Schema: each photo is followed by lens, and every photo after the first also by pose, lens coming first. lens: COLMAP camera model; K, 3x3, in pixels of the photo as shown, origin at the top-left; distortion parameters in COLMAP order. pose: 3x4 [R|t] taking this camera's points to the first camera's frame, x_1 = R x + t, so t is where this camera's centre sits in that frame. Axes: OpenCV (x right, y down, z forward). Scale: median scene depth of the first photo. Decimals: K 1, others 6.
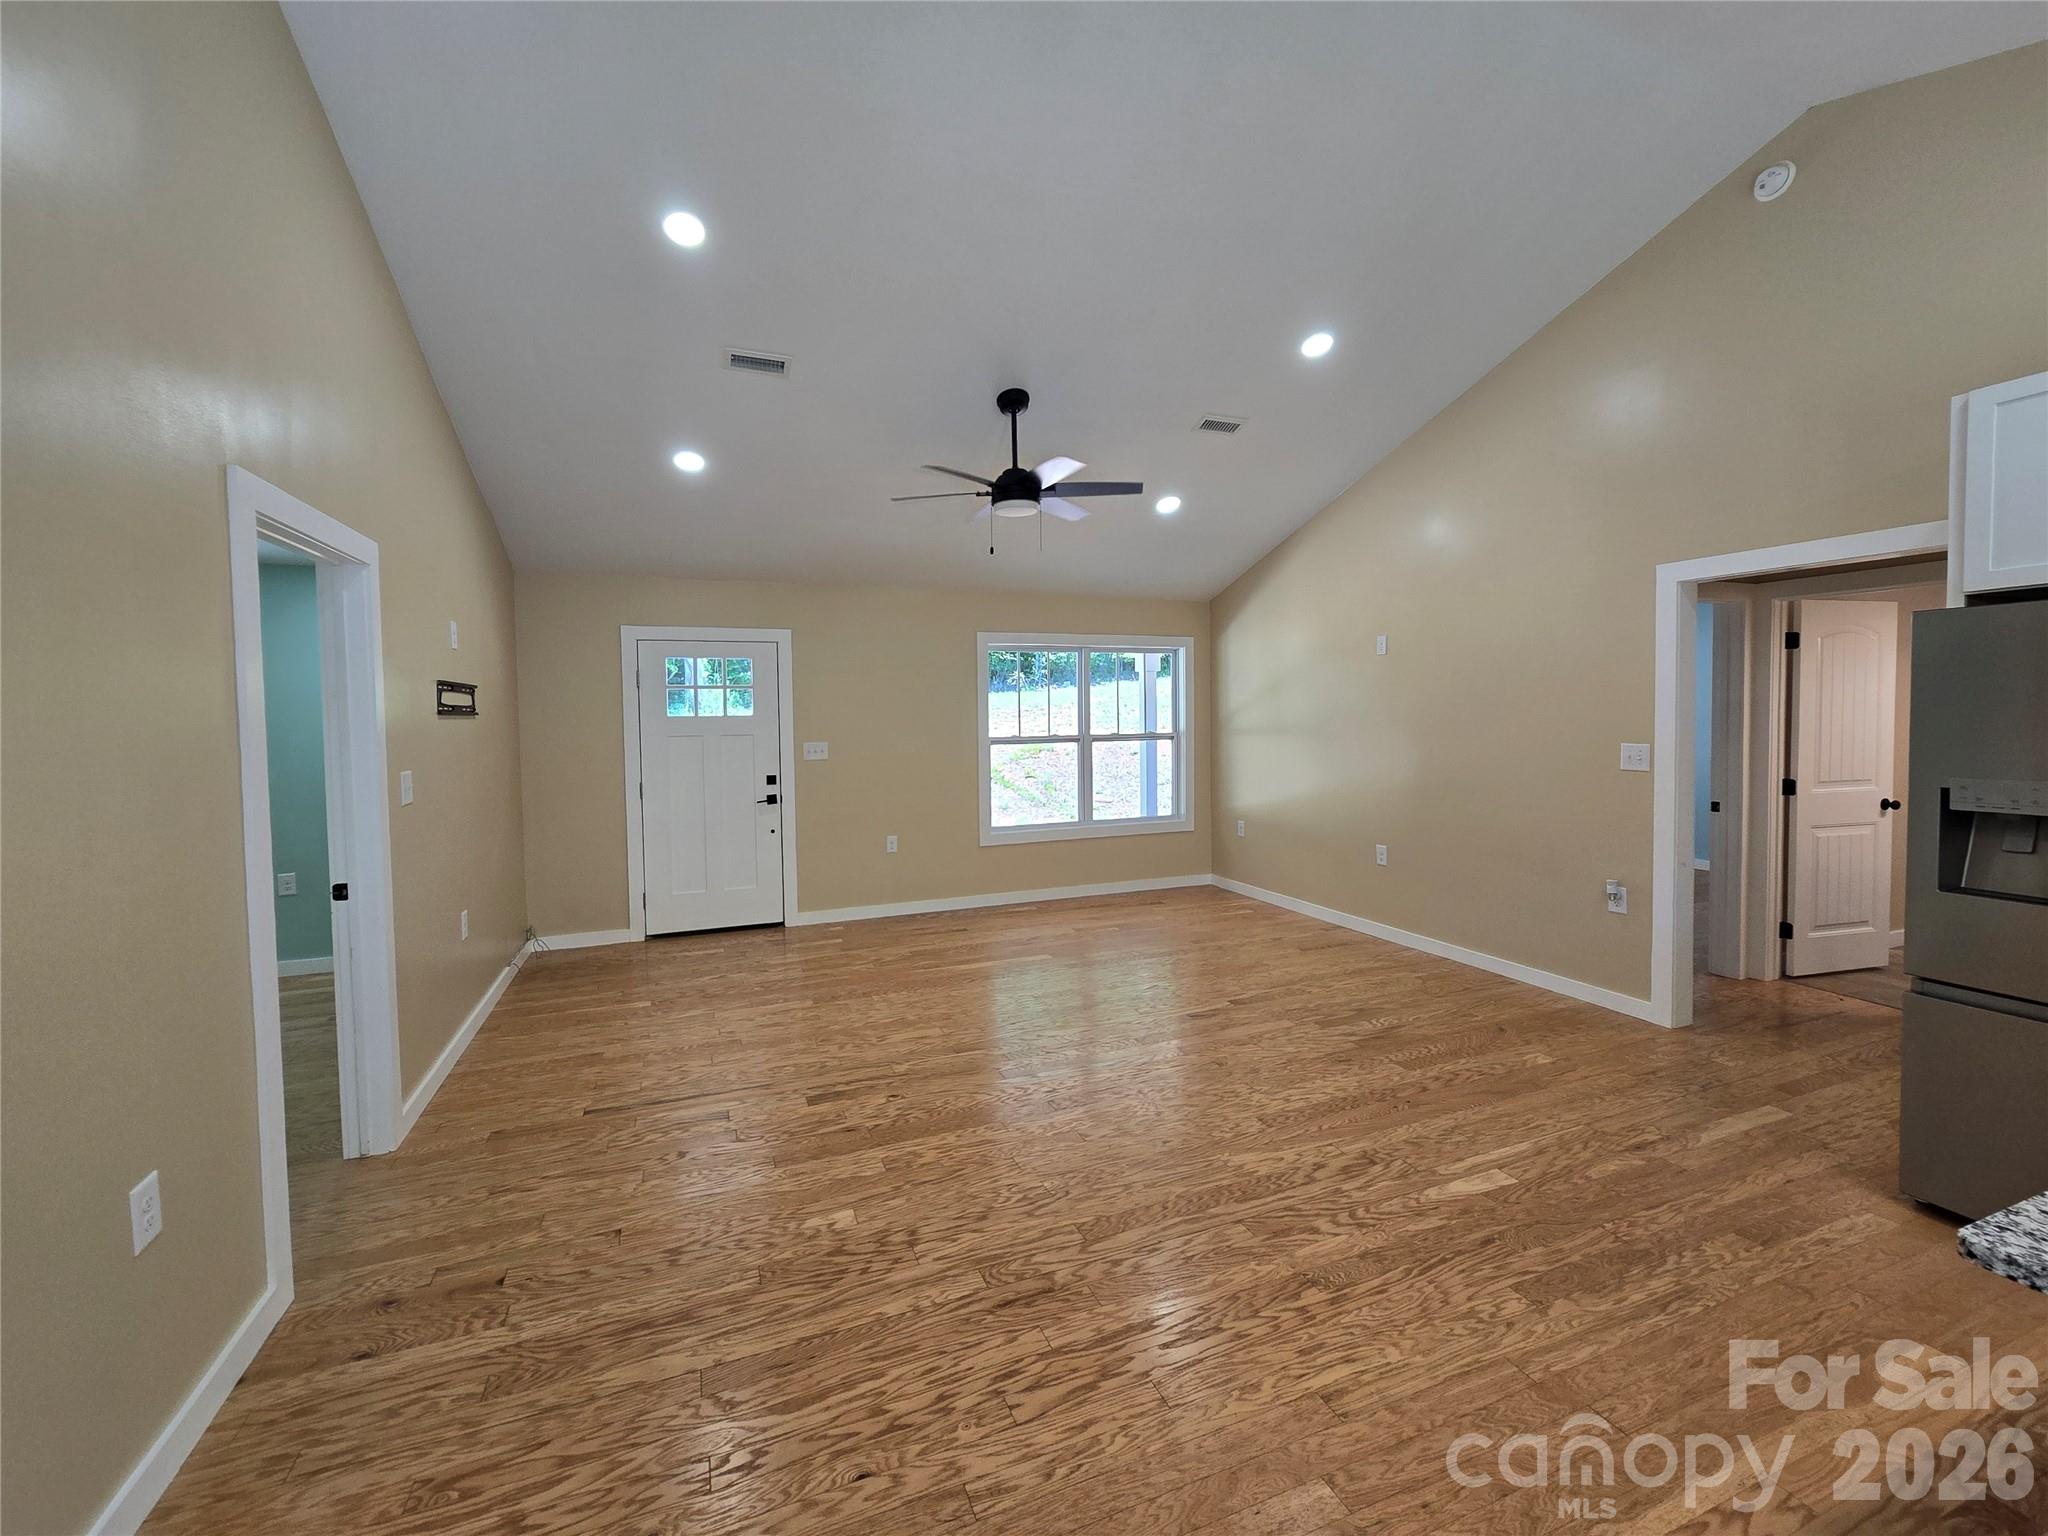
lens RADIAL K [[840.6, 0, 1018.5], [0, 840.6, 746.3], [0, 0, 1]] dist [-0.001852, -0.000641]
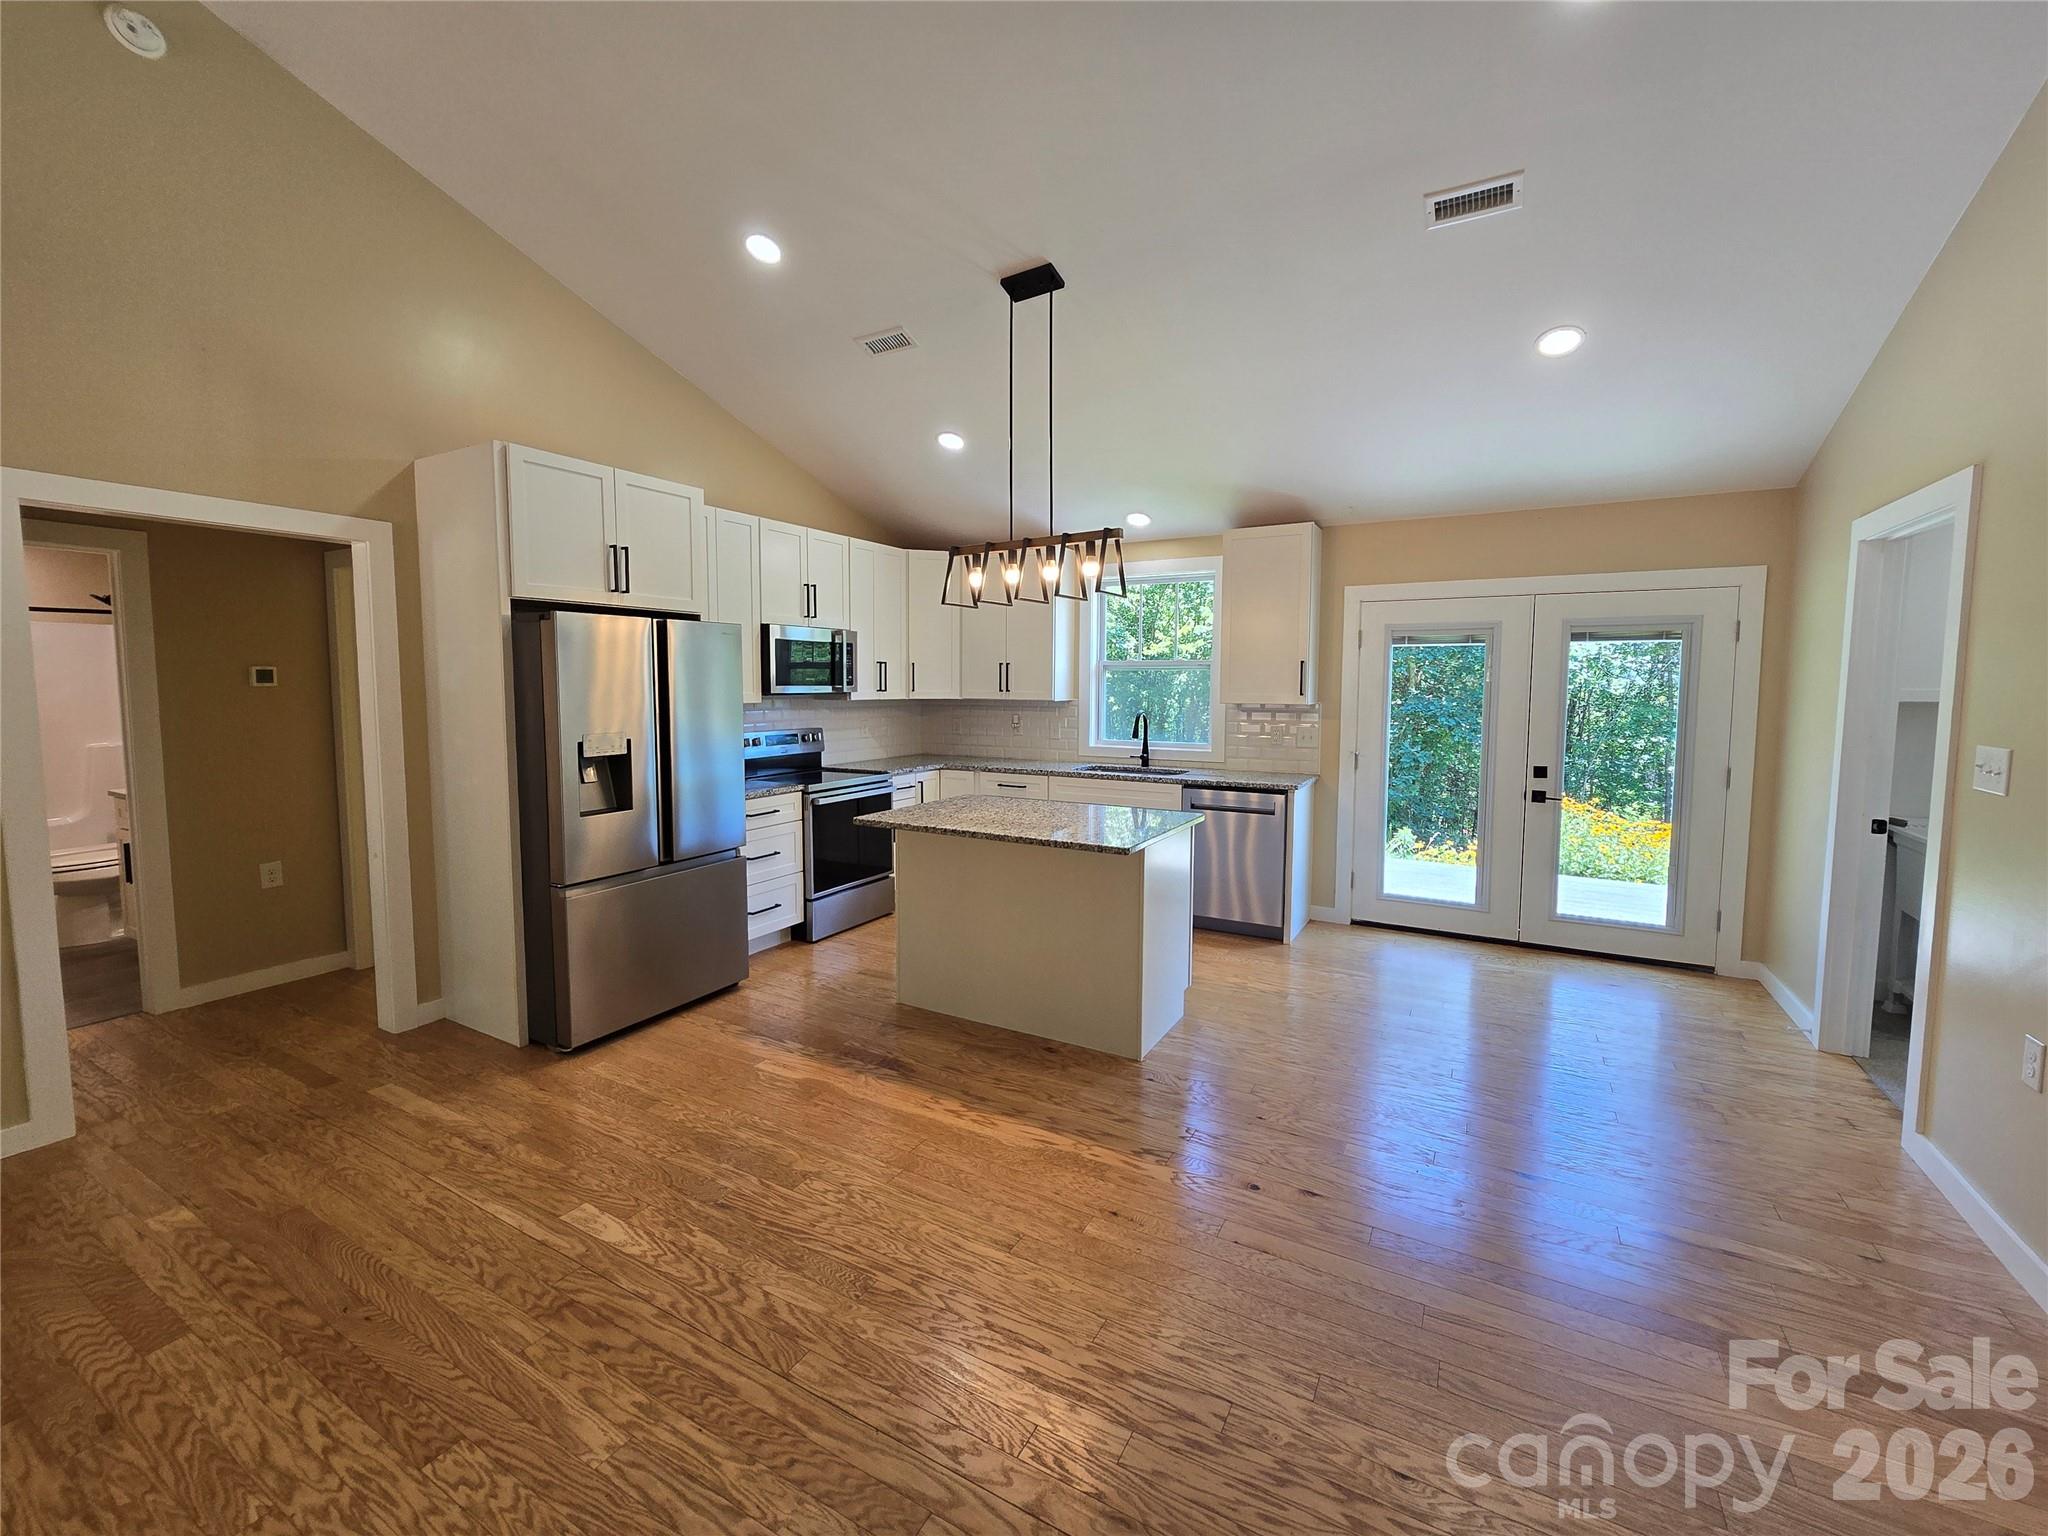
lens RADIAL K [[840.6, 0, 1022.8], [0, 840.6, 755.1], [0, 0, 1]] dist [-0.001852, -0.000641]
pose [[-0.631664, -0.055600, 0.773246, -0.257018], [0.036941, 0.994133, 0.101661, -0.025976], [-0.774362, 0.092780, -0.625904, 0.787922]]
